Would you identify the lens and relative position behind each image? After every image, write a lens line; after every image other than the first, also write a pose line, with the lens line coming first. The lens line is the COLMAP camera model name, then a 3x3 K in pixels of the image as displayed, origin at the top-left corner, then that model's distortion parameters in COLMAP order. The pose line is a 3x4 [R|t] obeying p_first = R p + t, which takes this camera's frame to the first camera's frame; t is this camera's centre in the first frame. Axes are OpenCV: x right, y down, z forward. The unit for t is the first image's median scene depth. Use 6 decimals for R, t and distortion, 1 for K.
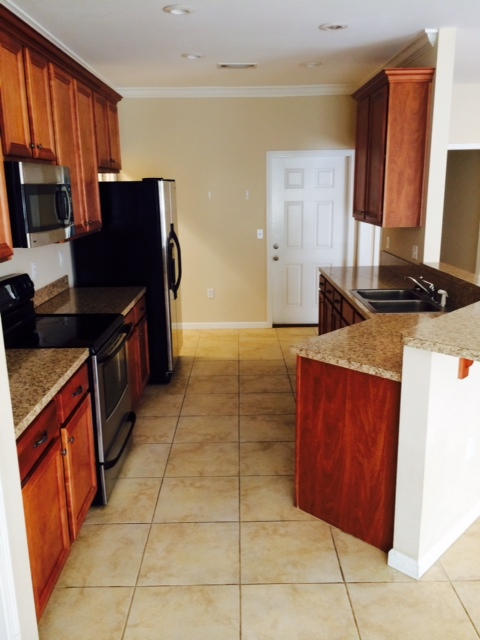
lens RADIAL K [[552.3, 0, 240.0], [0, 552.3, 320.0], [0, 0, 1]] dist [0.047508, -0.018473]
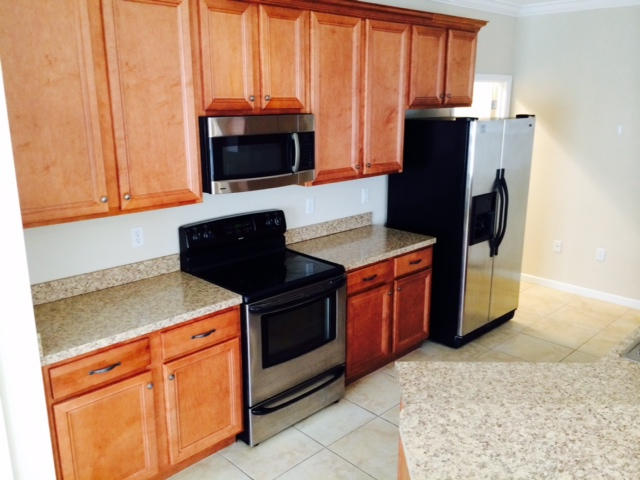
lens RADIAL K [[552.3, 0, 316.5], [0, 552.3, 240.3], [0, 0, 1]] dist [0.047508, -0.018473]
pose [[0.688453, 0.194032, -0.698845, 0.459688], [-0.177060, 0.979360, 0.097489, -0.154805], [0.703337, 0.056621, 0.708598, 0.316041]]
